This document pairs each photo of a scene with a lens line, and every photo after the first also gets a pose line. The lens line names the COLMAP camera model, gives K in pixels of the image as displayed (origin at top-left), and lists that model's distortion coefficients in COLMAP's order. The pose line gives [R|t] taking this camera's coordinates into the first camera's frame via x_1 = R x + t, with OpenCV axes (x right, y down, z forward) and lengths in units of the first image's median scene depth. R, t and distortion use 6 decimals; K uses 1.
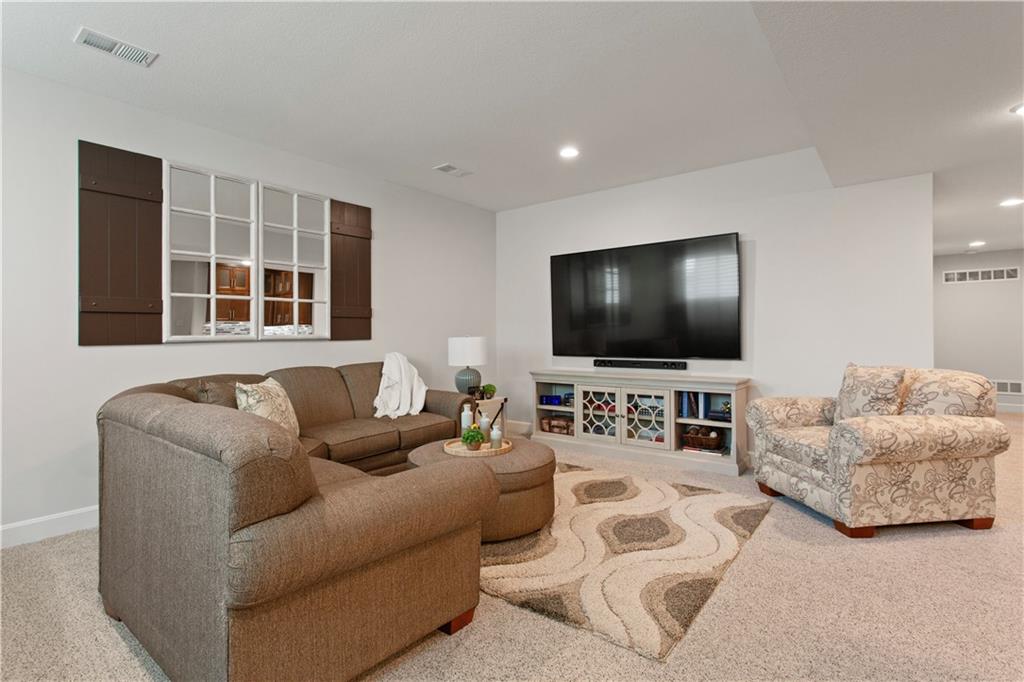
lens RADIAL K [[495.0, 0, 507.0], [0, 495.0, 339.3], [0, 0, 1]] dist [0.002518, 0.000636]
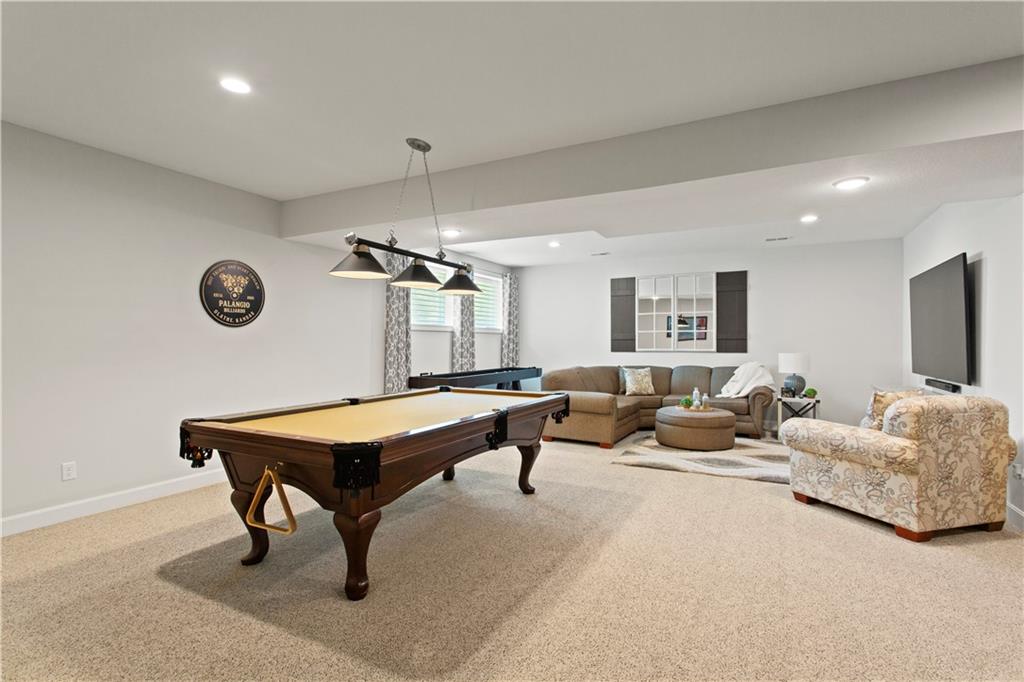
lens RADIAL K [[495.0, 0, 507.0], [0, 495.0, 339.3], [0, 0, 1]] dist [0.002518, 0.000636]
pose [[0.172194, 0.003378, -0.985057, 1.762024], [-0.012449, 0.999922, 0.001253, -0.052260], [0.984984, 0.012047, 0.172223, -0.073900]]
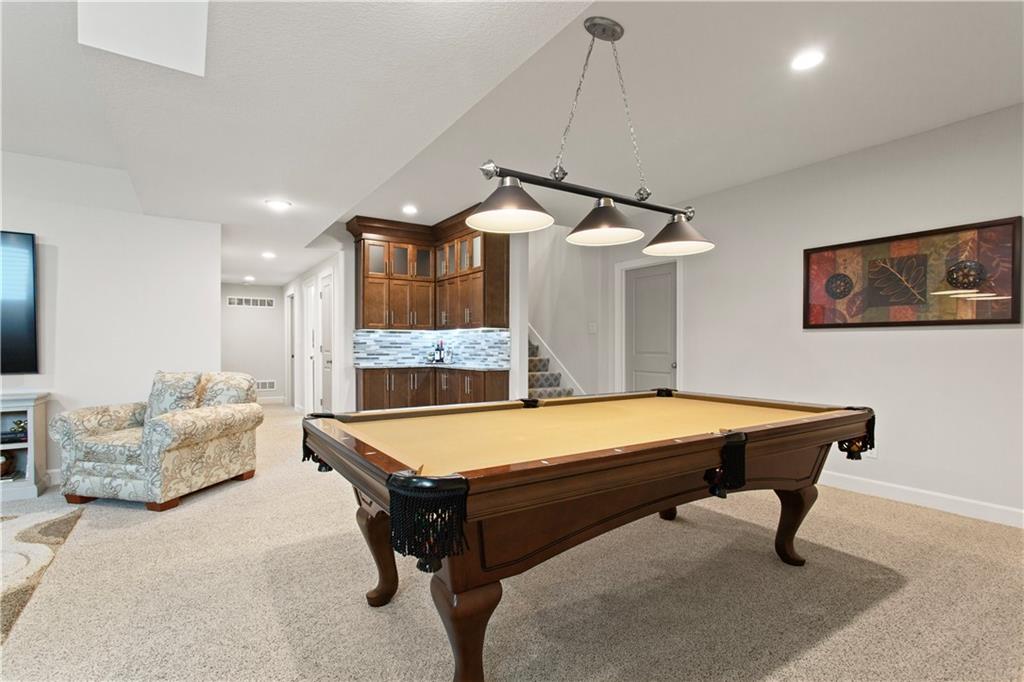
lens RADIAL K [[495.0, 0, 507.0], [0, 495.0, 339.3], [0, 0, 1]] dist [0.002518, 0.000636]
pose [[0.329410, 0.018515, 0.944005, -0.171032], [0.004126, 0.999770, -0.021049, 0.001635], [-0.944178, 0.010828, 0.329258, -0.195896]]
